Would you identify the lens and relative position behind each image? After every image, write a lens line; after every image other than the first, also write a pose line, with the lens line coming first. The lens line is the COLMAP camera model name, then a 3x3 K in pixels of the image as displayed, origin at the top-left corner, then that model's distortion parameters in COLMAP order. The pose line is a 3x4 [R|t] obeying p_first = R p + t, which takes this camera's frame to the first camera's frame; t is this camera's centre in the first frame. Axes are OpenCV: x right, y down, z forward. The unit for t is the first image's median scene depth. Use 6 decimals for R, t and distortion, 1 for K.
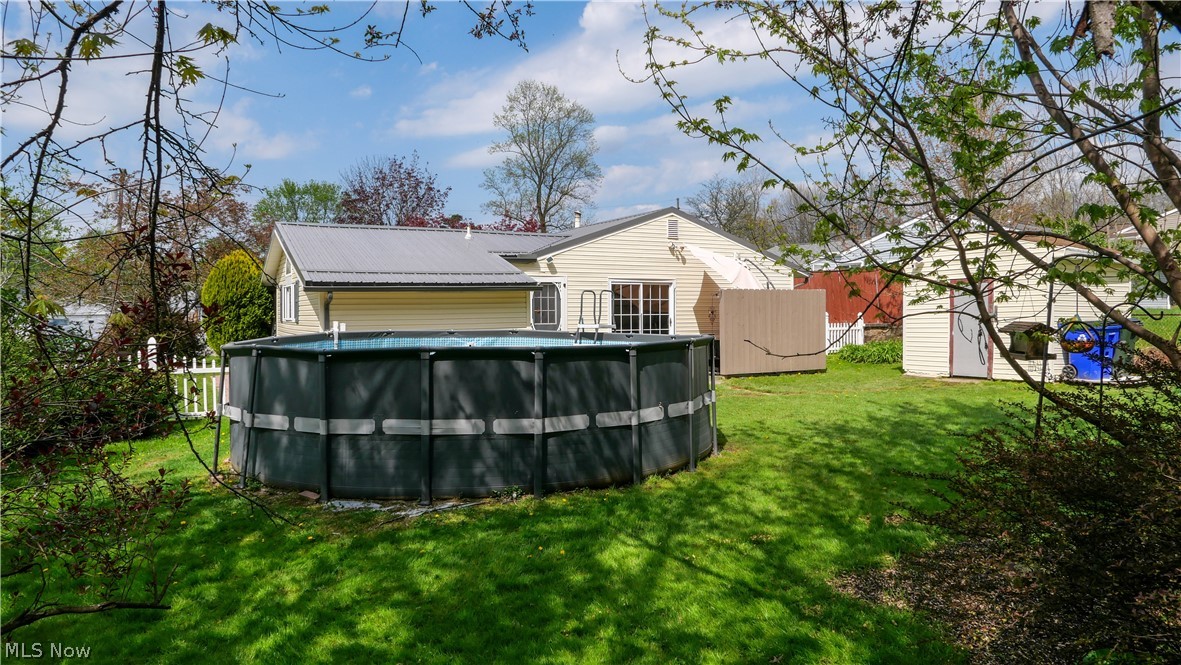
lens RADIAL K [[750.6, 0, 586.6], [0, 750.6, 349.9], [0, 0, 1]] dist [-0.028325, -0.001178]
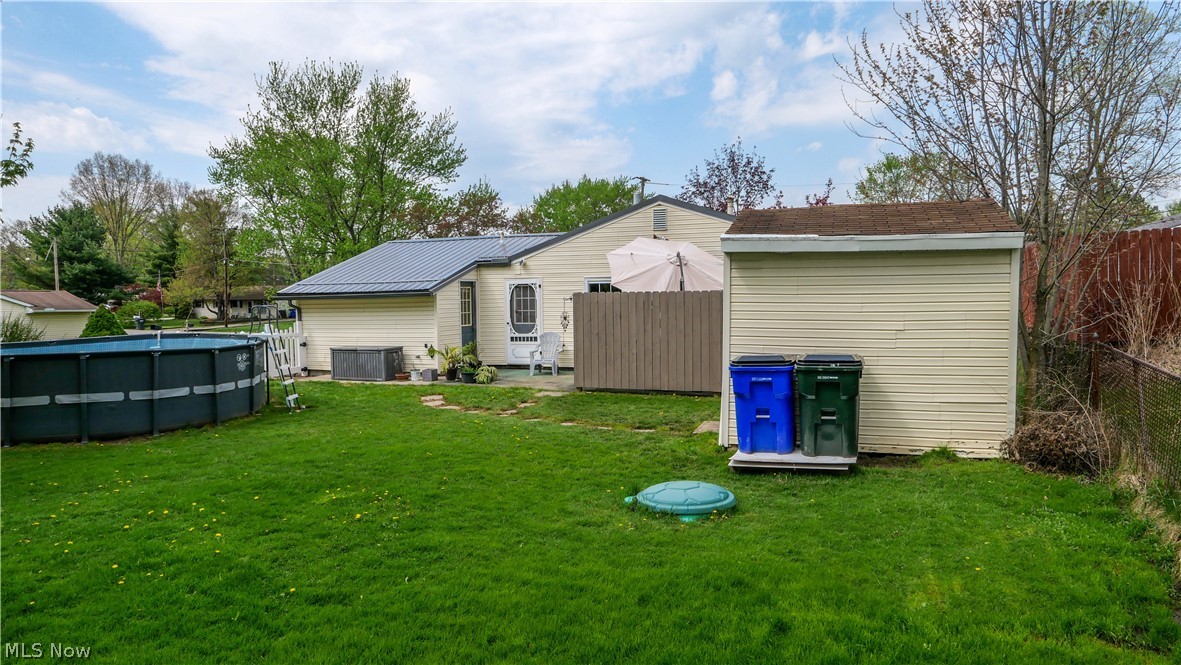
lens RADIAL K [[750.6, 0, 586.6], [0, 750.6, 349.9], [0, 0, 1]] dist [-0.028325, -0.001178]
pose [[0.658106, 0.055049, -0.750910, 0.761452], [-0.028468, 0.998430, 0.048245, -0.049034], [0.752387, -0.010373, 0.658639, 0.357595]]
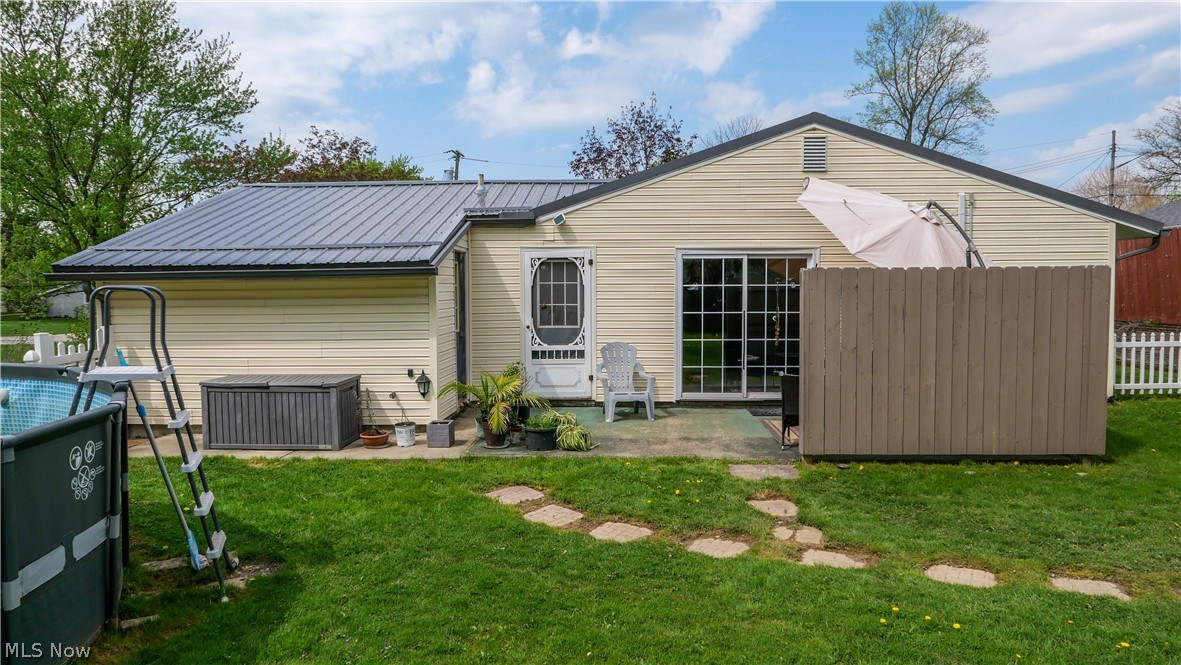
lens RADIAL K [[771.4, 0, 590.5], [0, 771.4, 332.5], [0, 0, 1]] dist [-0.019312, 0.004546]
pose [[0.863919, 0.031453, -0.502647, 0.267378], [-0.024842, 0.999494, 0.019845, -0.041647], [0.503017, -0.004658, 0.864264, 0.458301]]
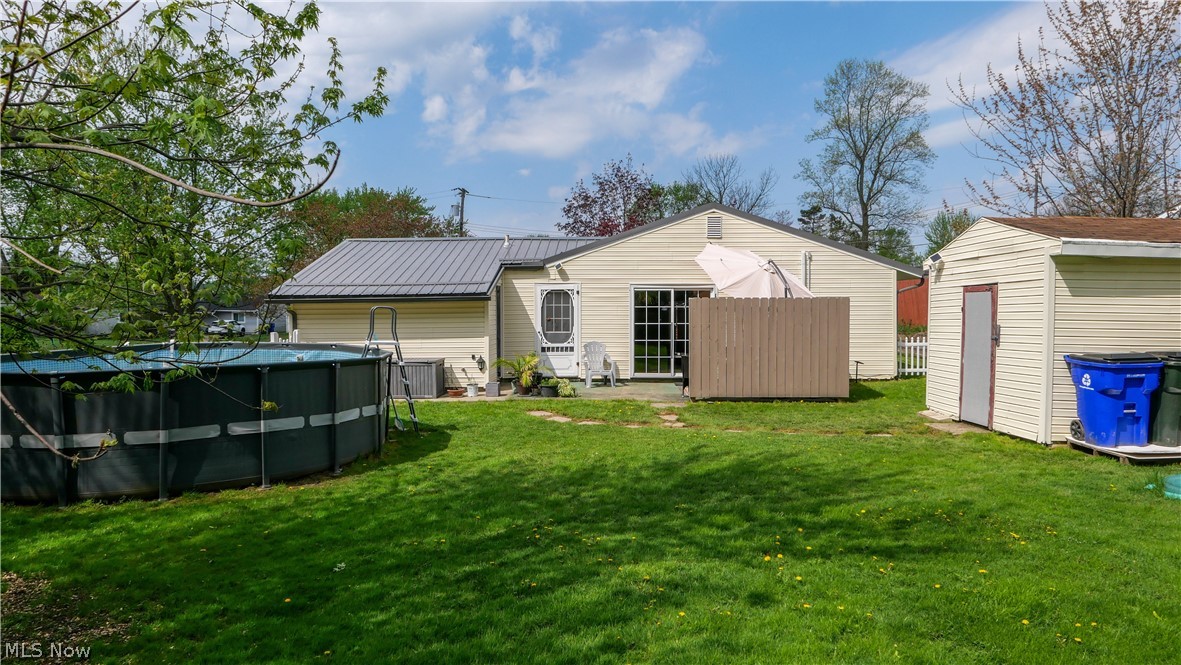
lens RADIAL K [[750.6, 0, 586.6], [0, 750.6, 349.9], [0, 0, 1]] dist [-0.028325, -0.001178]
pose [[0.868160, 0.032559, -0.495215, 0.440555], [-0.028447, 0.999470, 0.015841, -0.027682], [0.495468, 0.000335, 0.868626, 0.167631]]
